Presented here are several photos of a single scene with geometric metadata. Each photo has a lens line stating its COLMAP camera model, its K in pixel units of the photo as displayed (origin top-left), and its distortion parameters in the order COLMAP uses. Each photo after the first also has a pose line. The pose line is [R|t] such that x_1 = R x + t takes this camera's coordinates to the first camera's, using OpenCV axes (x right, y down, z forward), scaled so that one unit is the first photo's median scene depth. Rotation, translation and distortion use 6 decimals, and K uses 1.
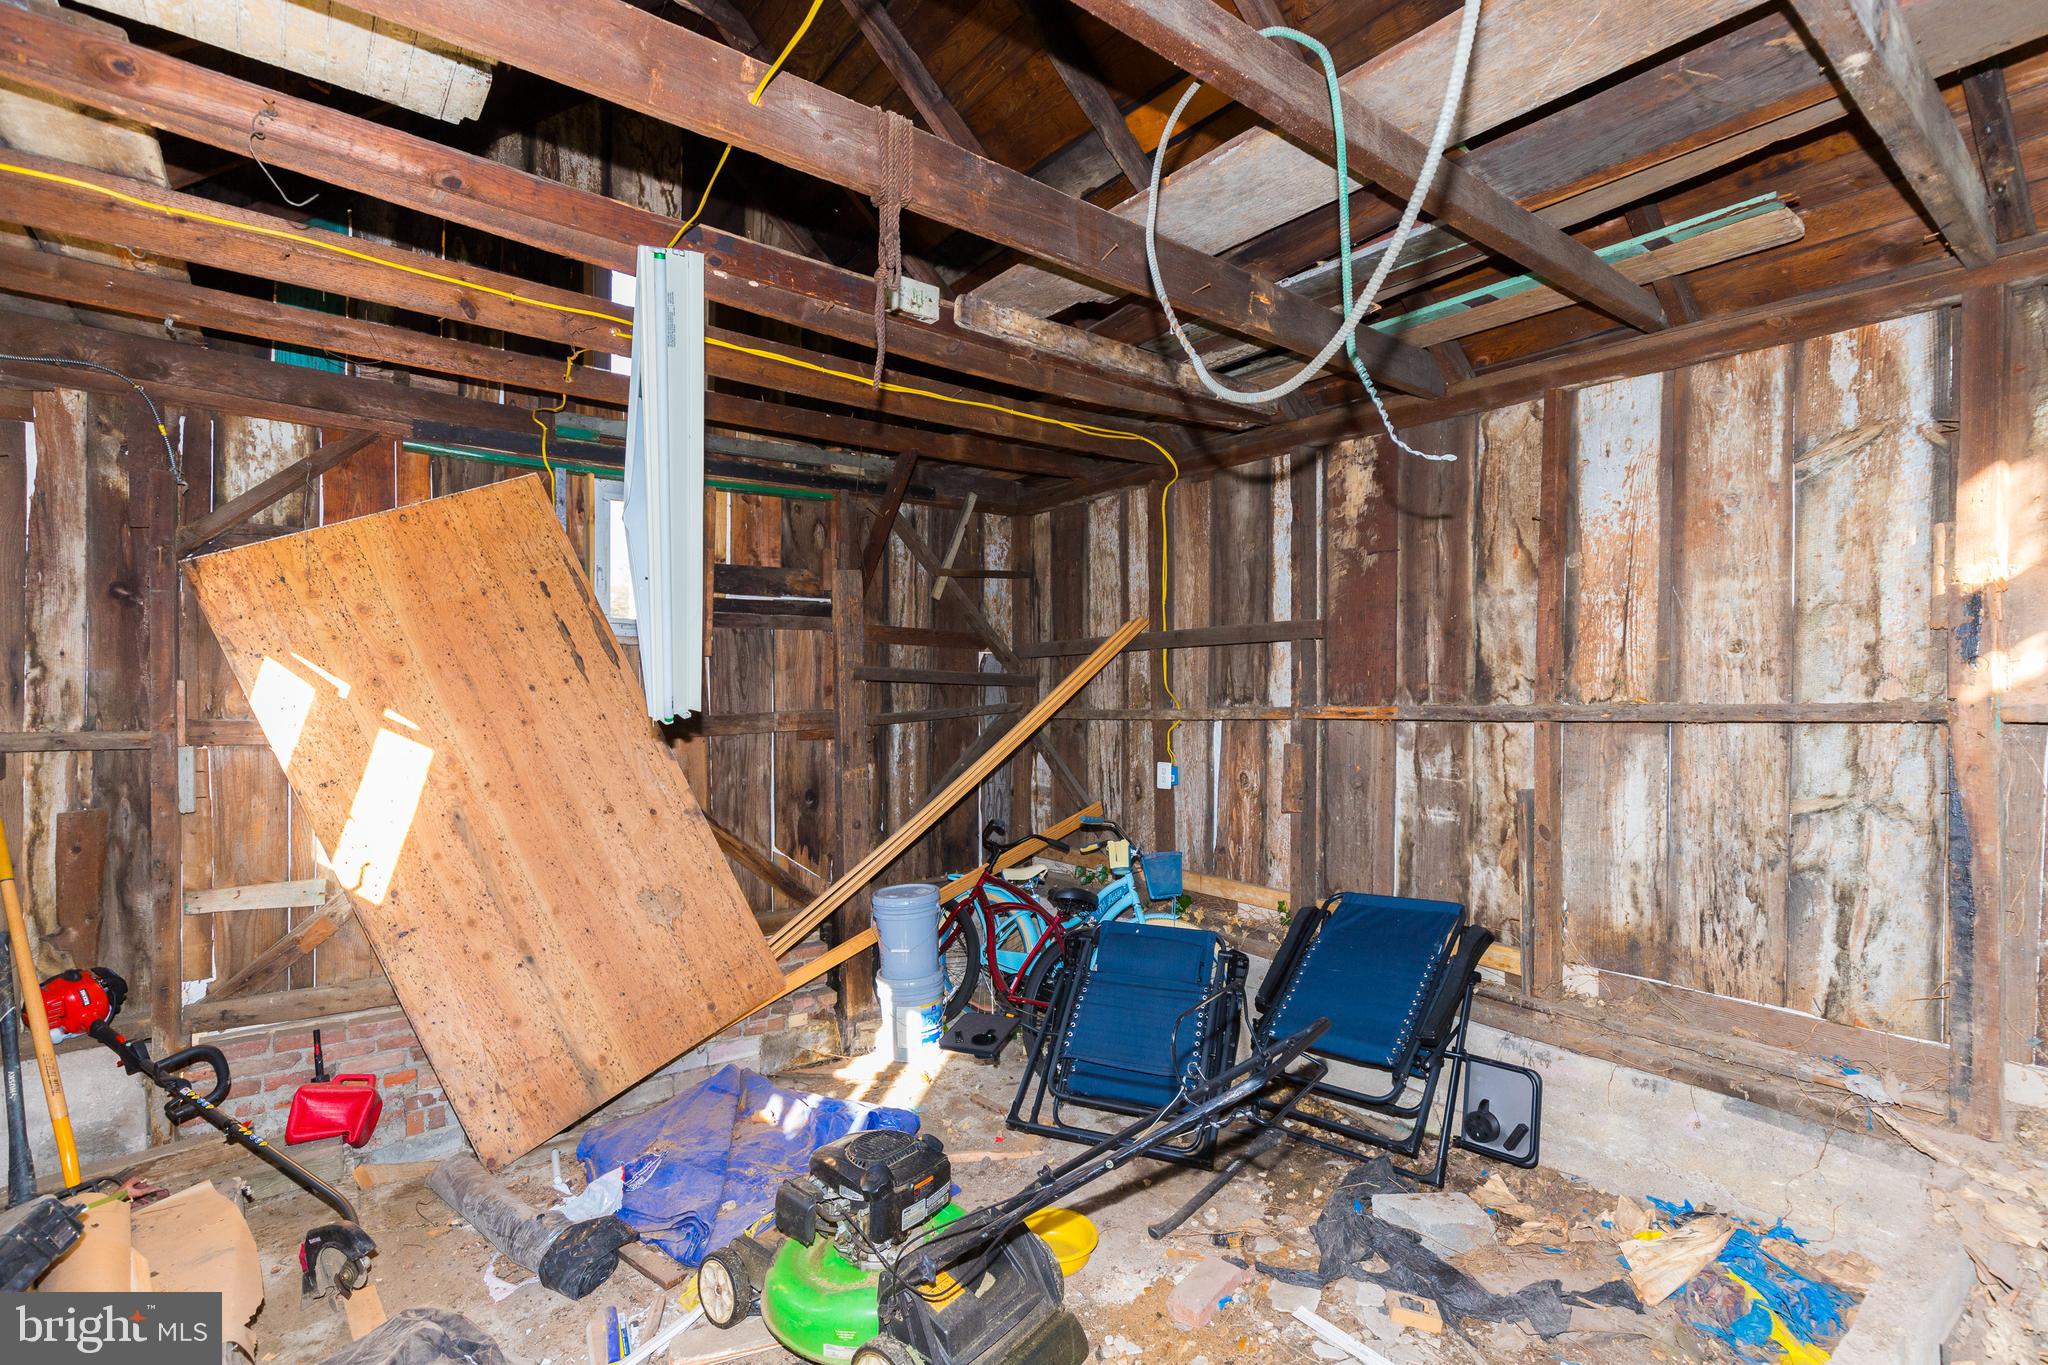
lens RADIAL K [[945.4, 0, 1027.8], [0, 945.4, 689.5], [0, 0, 1]] dist [-0.000098, -0.000008]
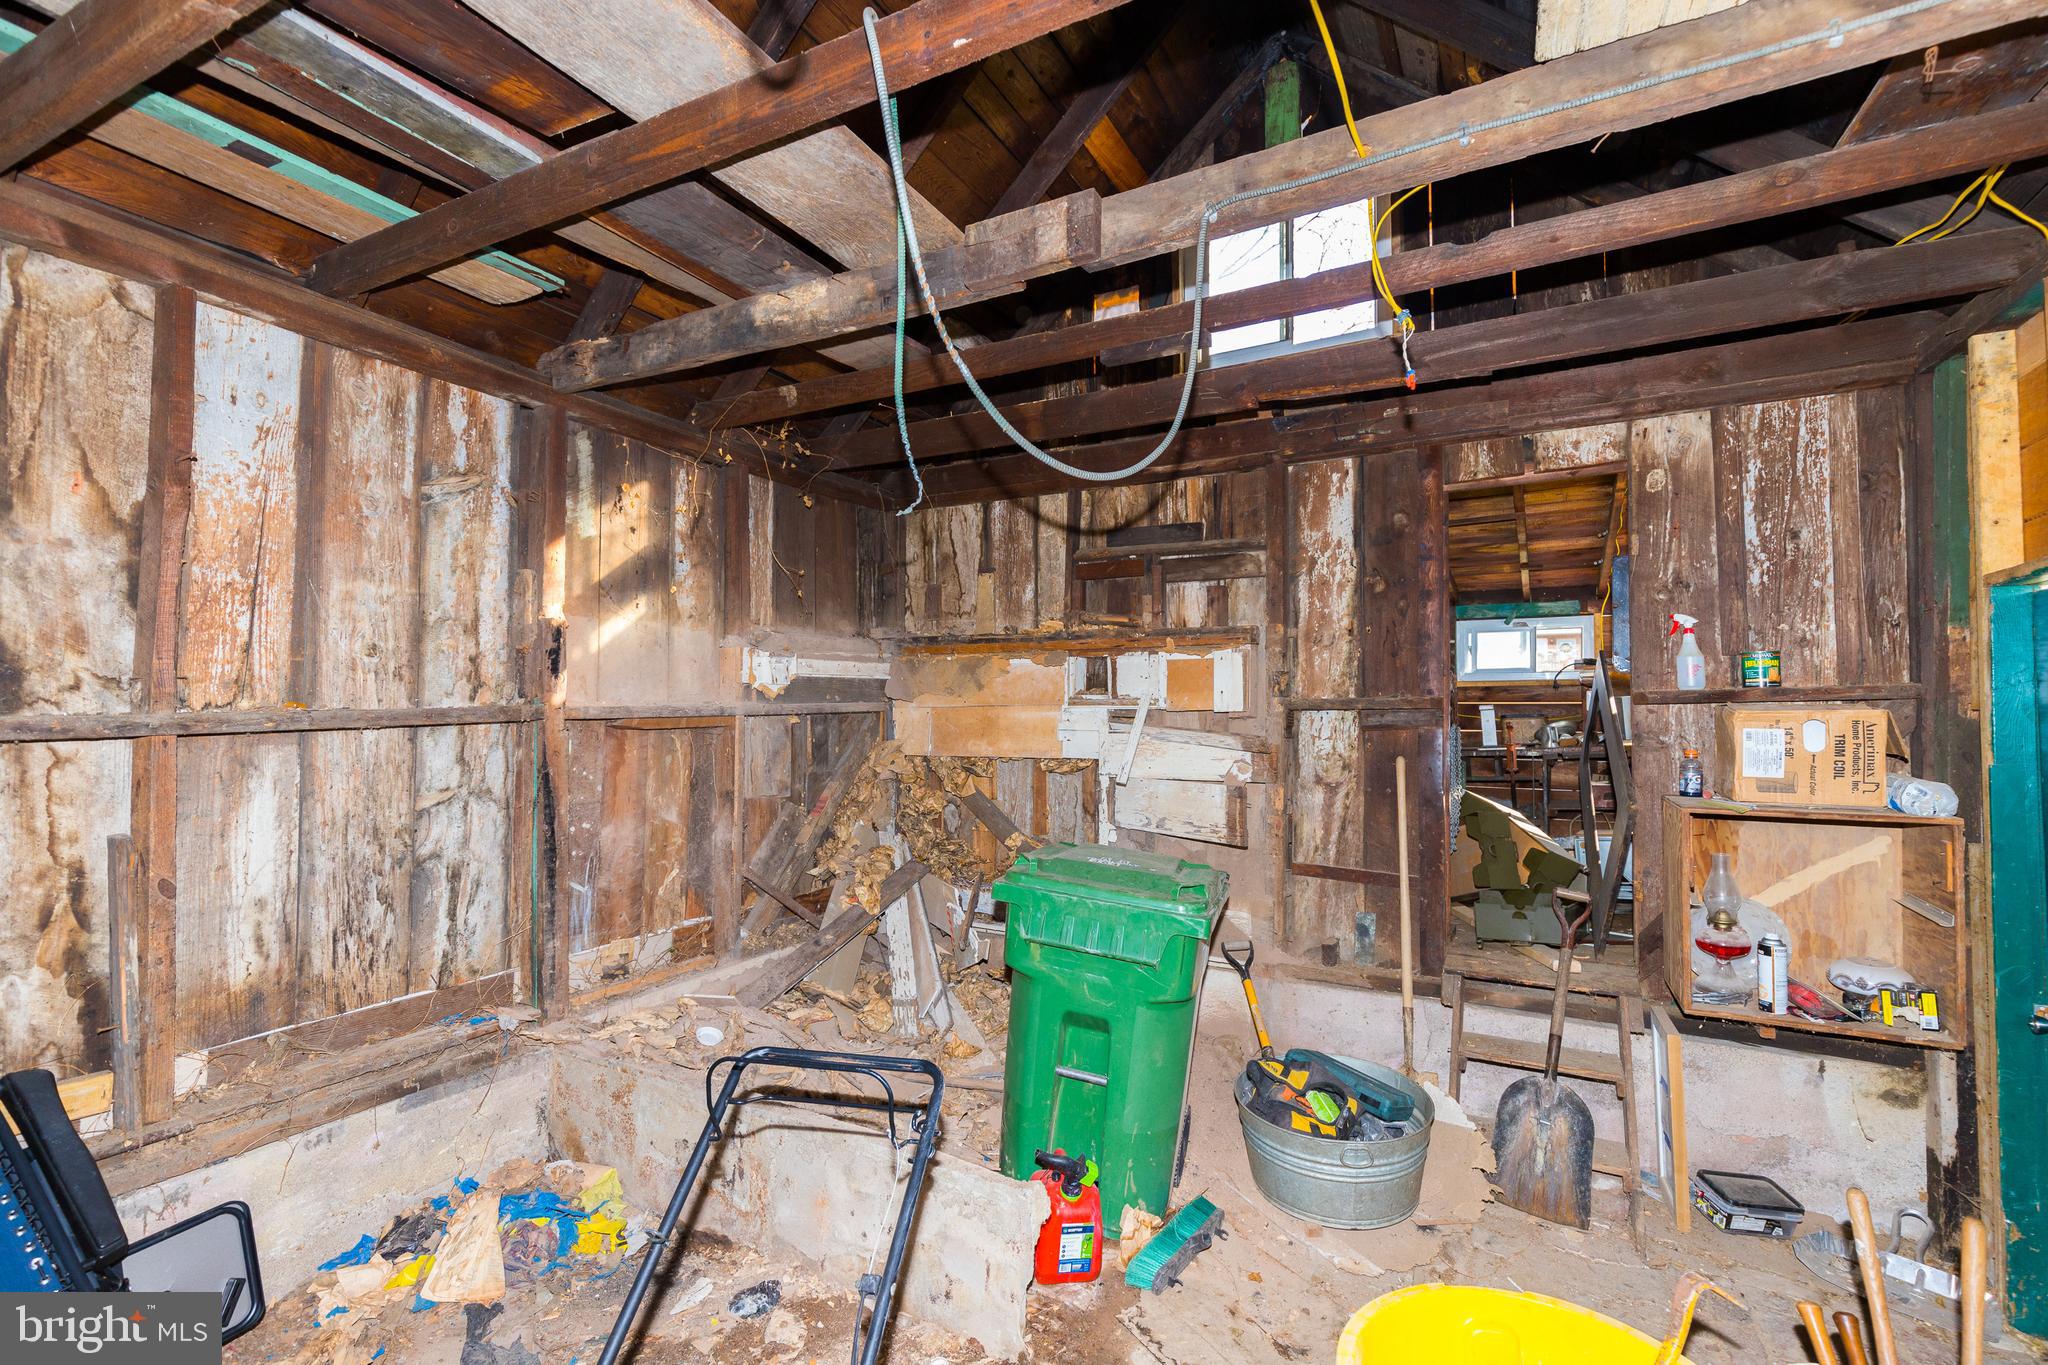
lens RADIAL K [[923.2, 0, 1029.6], [0, 923.2, 688.3], [0, 0, 1]] dist [0.011680, -0.002955]
pose [[-0.423049, 0.011458, 0.906034, -0.422049], [-0.008402, 0.999827, -0.016568, 0.004110], [-0.906068, -0.014622, -0.422880, 0.776866]]
